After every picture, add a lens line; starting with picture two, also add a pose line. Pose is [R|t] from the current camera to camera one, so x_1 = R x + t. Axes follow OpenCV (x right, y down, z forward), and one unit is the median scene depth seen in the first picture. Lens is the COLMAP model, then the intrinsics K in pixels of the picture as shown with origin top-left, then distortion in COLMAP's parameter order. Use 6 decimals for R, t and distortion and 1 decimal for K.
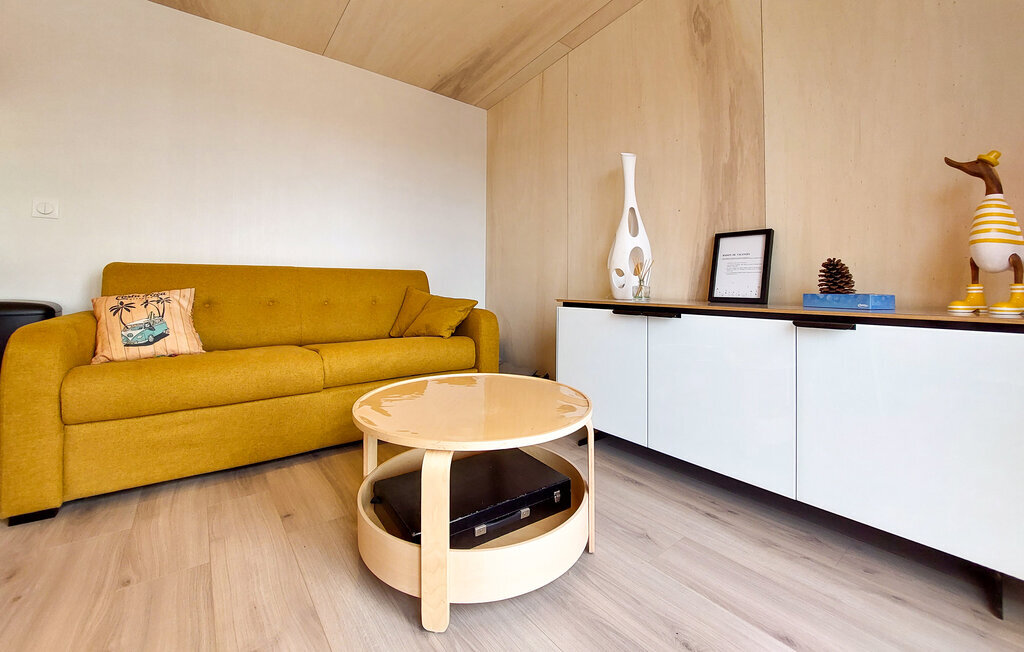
lens RADIAL K [[408.3, 0, 479.1], [0, 408.3, 279.1], [0, 0, 1]] dist [-0.010772, -0.001096]
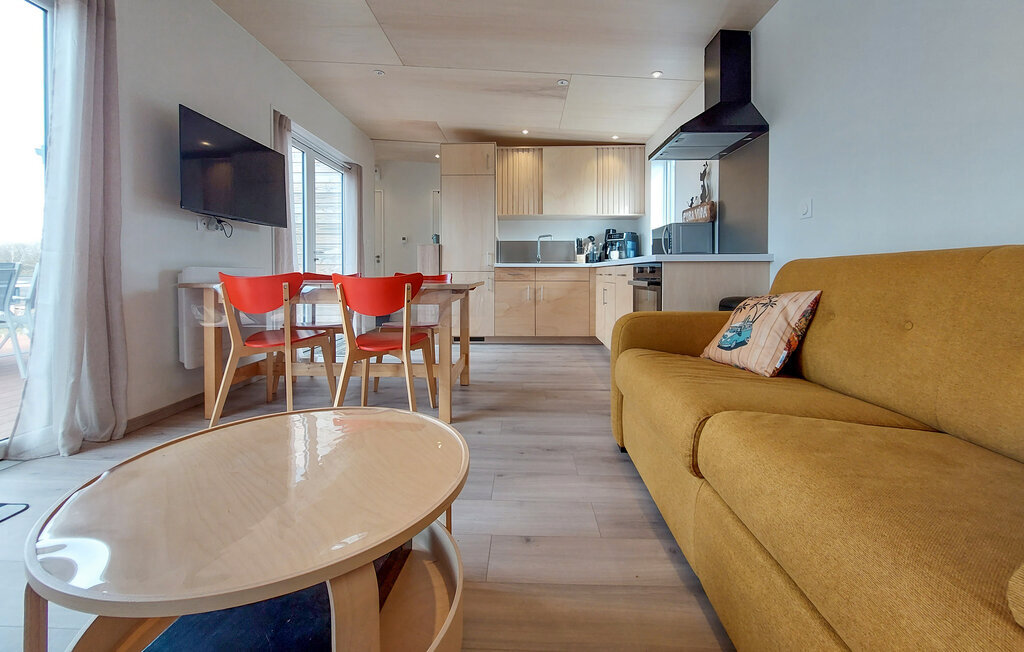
lens RADIAL K [[408.3, 0, 508.5], [0, 408.3, 278.3], [0, 0, 1]] dist [-0.010772, -0.001096]
pose [[-0.593569, 0.003860, -0.804774, 0.225326], [0.014267, 0.999882, -0.005727, -0.003770], [0.804656, -0.014881, -0.593554, 1.169099]]
